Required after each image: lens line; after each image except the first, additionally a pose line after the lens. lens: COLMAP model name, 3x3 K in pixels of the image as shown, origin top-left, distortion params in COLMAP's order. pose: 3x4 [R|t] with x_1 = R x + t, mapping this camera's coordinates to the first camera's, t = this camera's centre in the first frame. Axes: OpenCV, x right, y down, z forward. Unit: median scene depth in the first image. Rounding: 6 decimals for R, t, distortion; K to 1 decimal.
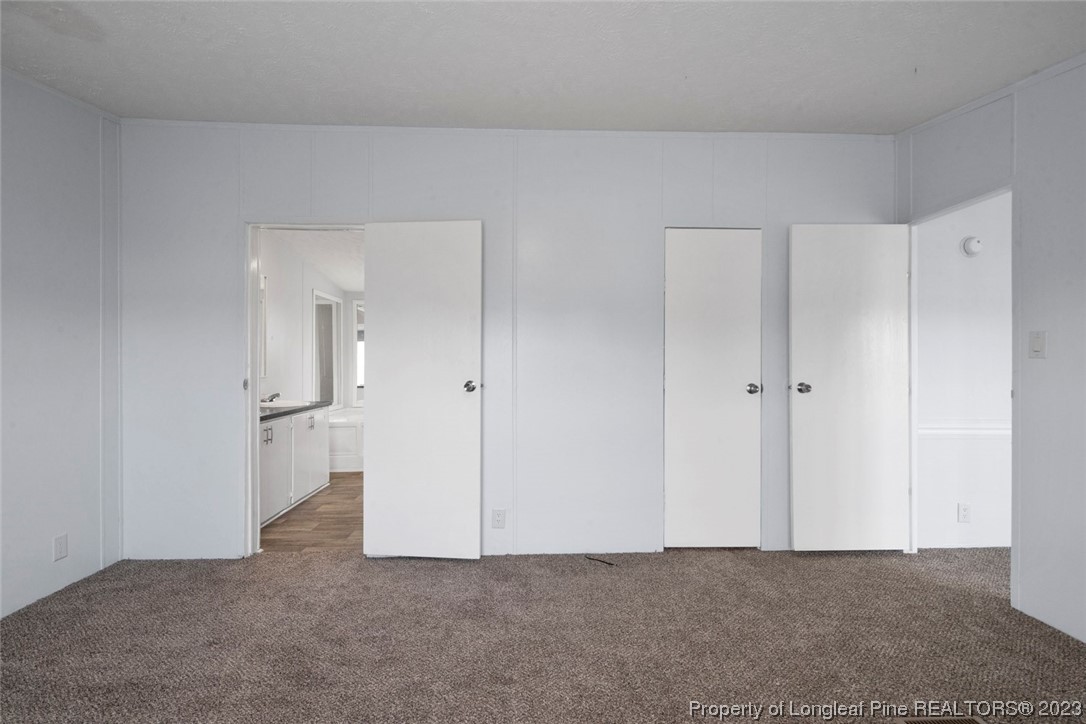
lens RADIAL K [[526.0, 0, 543.0], [0, 526.0, 366.7], [0, 0, 1]] dist [-0.003862, -0.001176]
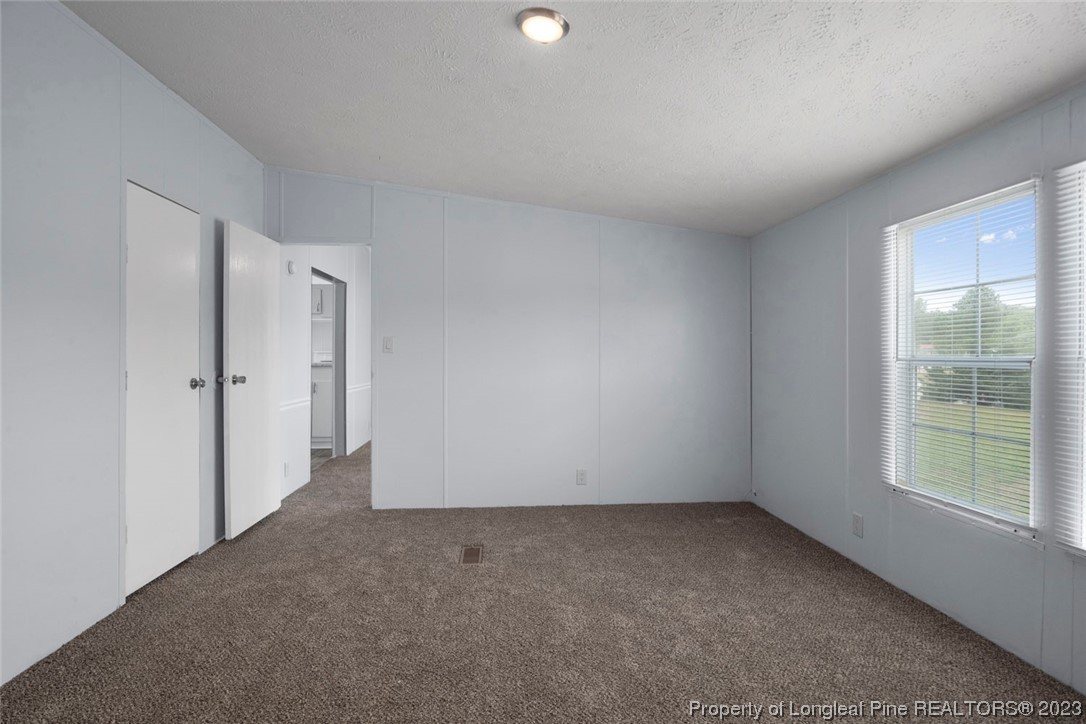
lens RADIAL K [[526.0, 0, 547.4], [0, 526.0, 357.8], [0, 0, 1]] dist [-0.003862, -0.001176]
pose [[-0.043651, -0.010504, 0.998992, -0.560526], [0.001349, 0.999943, 0.010573, -0.012931], [-0.999046, 0.001810, -0.043634, 0.422010]]
